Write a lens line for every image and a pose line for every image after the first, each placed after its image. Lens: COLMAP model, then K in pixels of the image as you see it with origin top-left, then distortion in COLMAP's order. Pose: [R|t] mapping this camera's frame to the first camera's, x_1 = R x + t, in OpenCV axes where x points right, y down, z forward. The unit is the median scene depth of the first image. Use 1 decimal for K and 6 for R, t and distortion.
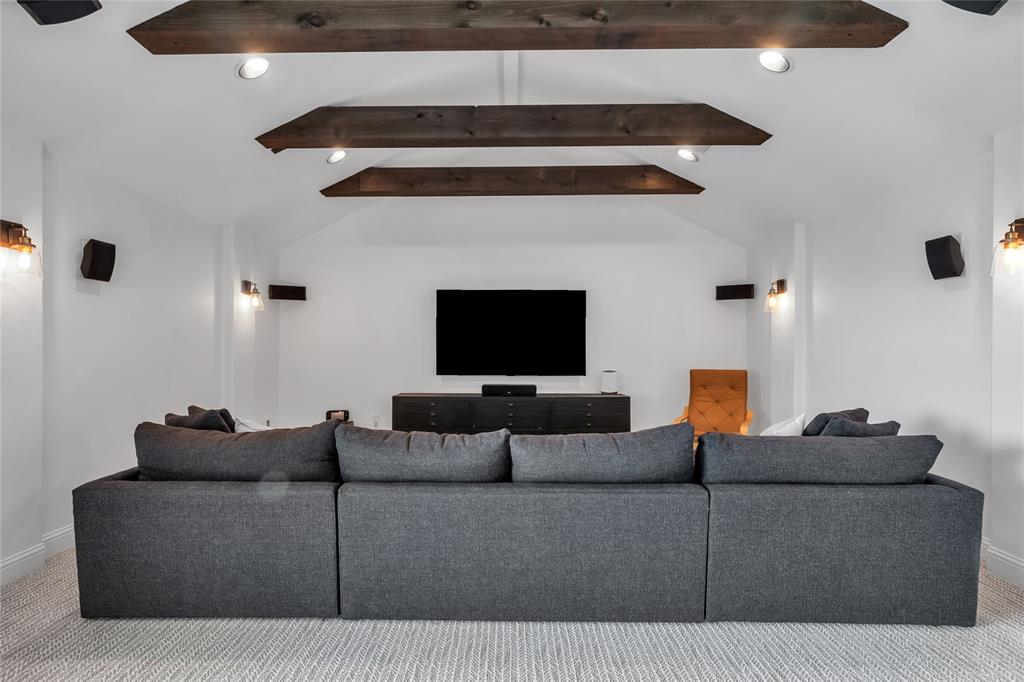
lens RADIAL K [[522.7, 0, 508.9], [0, 522.7, 340.5], [0, 0, 1]] dist [-0.006020, -0.000514]
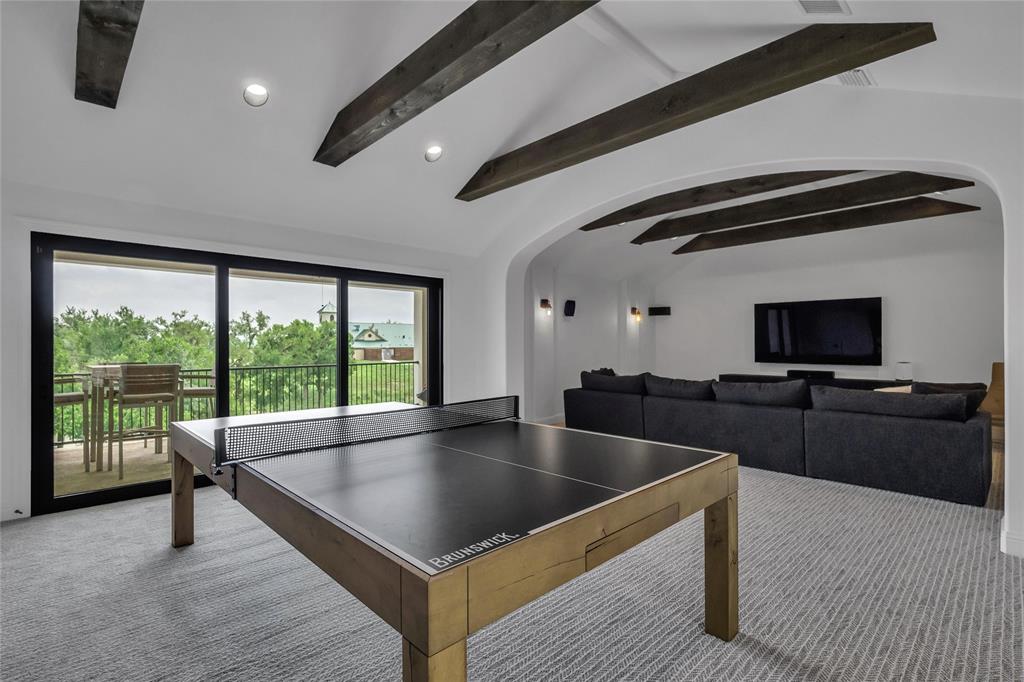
lens RADIAL K [[481.7, 0, 509.9], [0, 481.7, 340.3], [0, 0, 1]] dist [-0.000074, -0.000037]
pose [[0.701141, -0.006937, -0.712989, 0.405079], [0.009757, 0.999952, -0.000134, -0.002610], [0.712956, -0.006863, 0.701175, -0.509263]]
